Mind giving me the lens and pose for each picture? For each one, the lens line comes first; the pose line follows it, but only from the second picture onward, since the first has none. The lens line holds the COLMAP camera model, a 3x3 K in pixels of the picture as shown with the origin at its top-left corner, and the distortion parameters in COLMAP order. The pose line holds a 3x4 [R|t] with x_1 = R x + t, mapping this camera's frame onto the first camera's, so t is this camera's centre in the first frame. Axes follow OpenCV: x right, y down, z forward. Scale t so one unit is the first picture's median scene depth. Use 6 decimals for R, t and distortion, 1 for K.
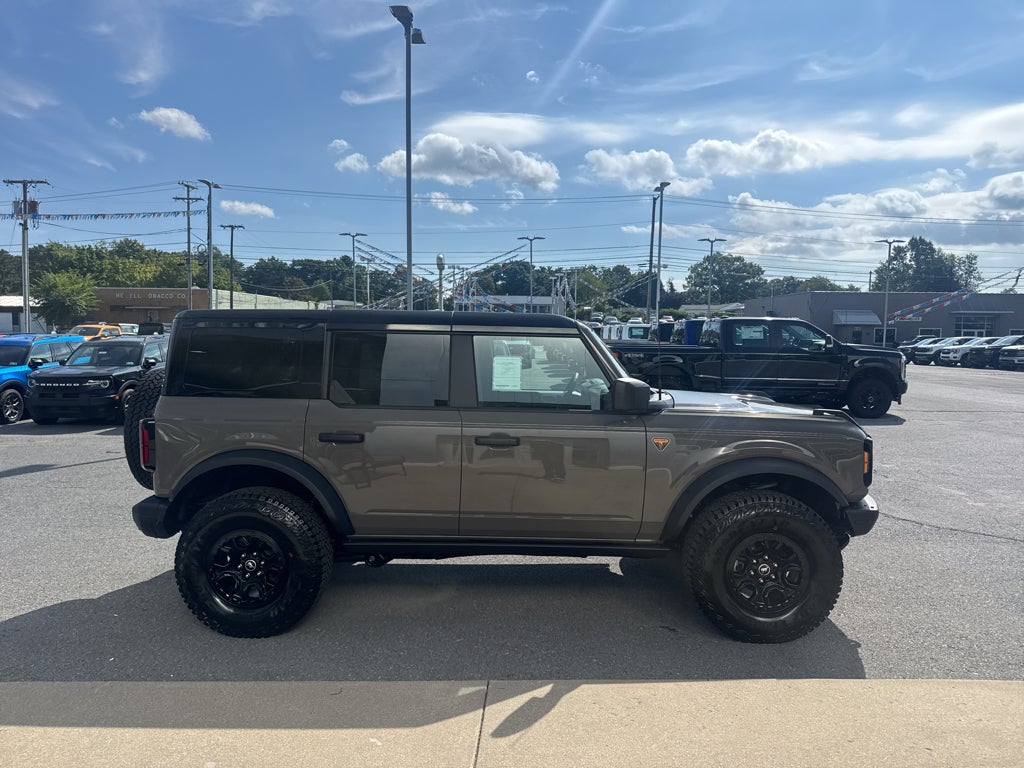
lens RADIAL K [[710.4, 0, 514.8], [0, 710.4, 383.8], [0, 0, 1]] dist [0.066982, -0.092212]
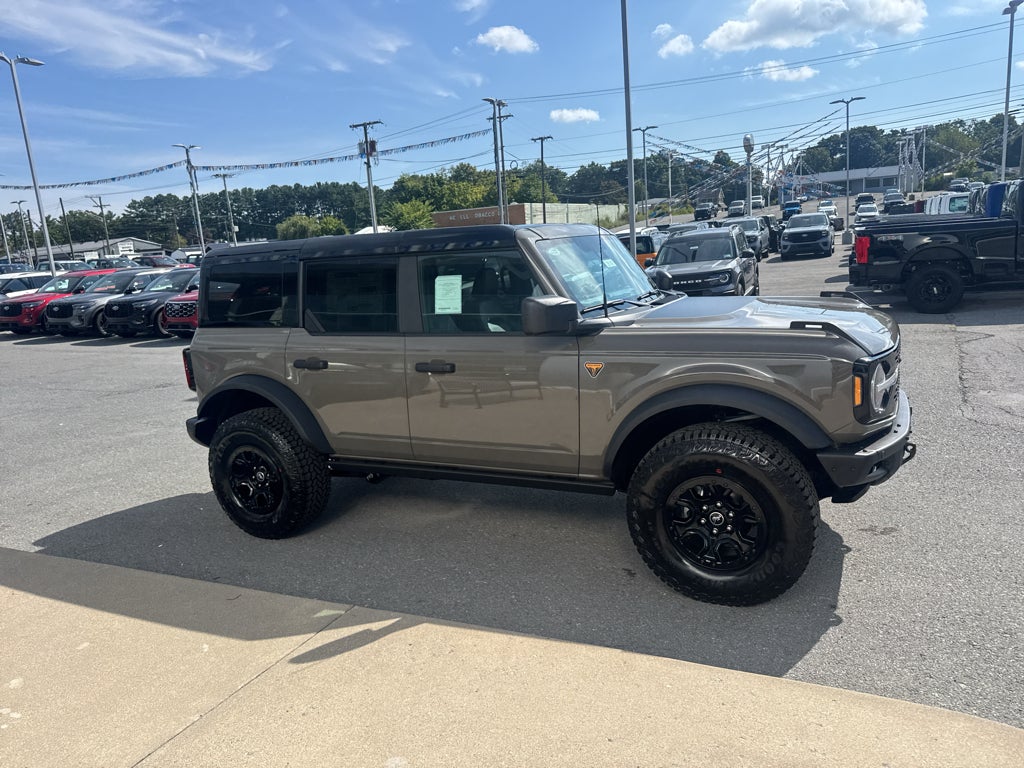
lens RADIAL K [[712.7, 0, 514.5], [0, 712.7, 386.5], [0, 0, 1]] dist [0.047713, -0.064903]
pose [[0.900187, 0.004046, -0.435485, 0.039863], [0.058417, 0.989798, 0.129949, -0.000906], [0.431568, -0.142418, 0.890767, 0.015402]]
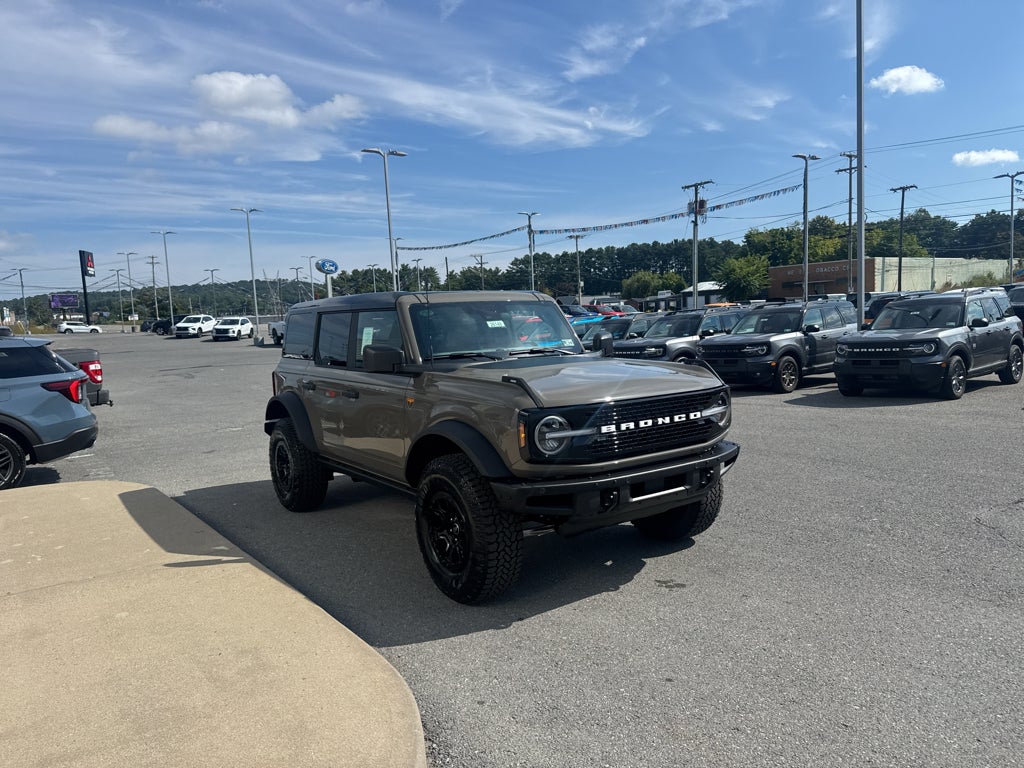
lens RADIAL K [[712.7, 0, 514.4], [0, 712.7, 387.7], [0, 0, 1]] dist [0.053138, -0.072885]
pose [[0.603589, 0.037606, -0.796408, 0.096931], [-0.002721, 0.998978, 0.045110, 0.000890], [0.797291, -0.025061, 0.603075, 0.037001]]
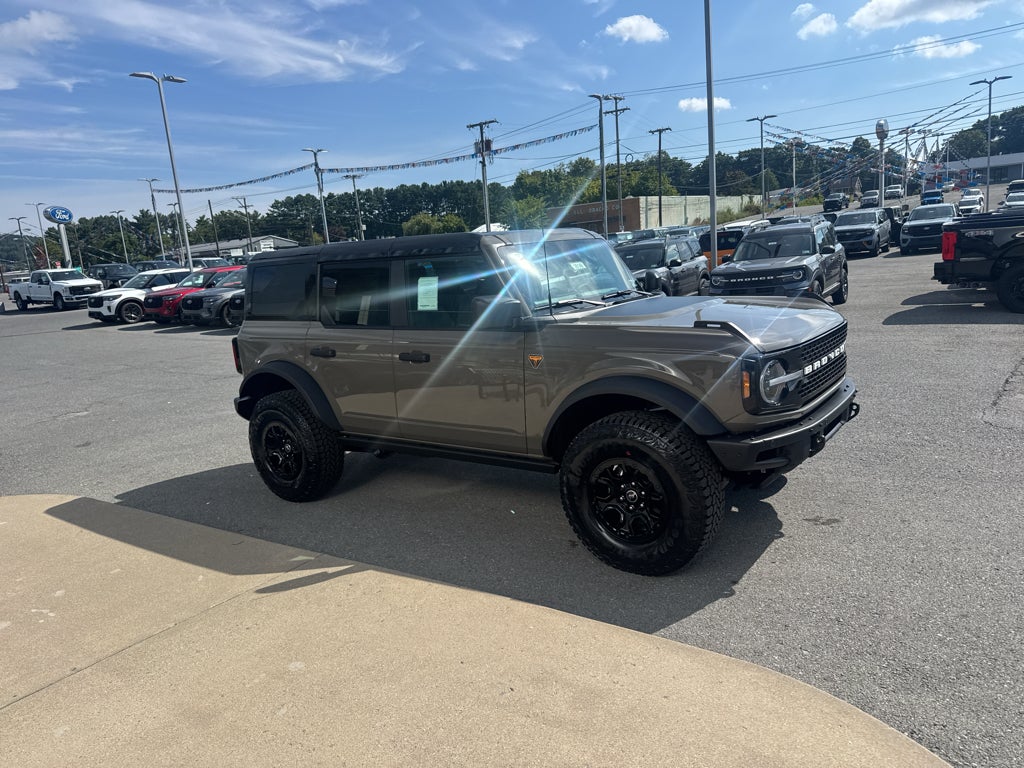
lens RADIAL K [[712.7, 0, 514.4], [0, 712.7, 387.7], [0, 0, 1]] dist [0.053138, -0.072885]
pose [[0.816913, 0.030306, -0.575964, 0.060119], [0.054310, 0.990139, 0.129130, -0.000425], [0.574198, -0.136768, 0.807212, 0.015752]]
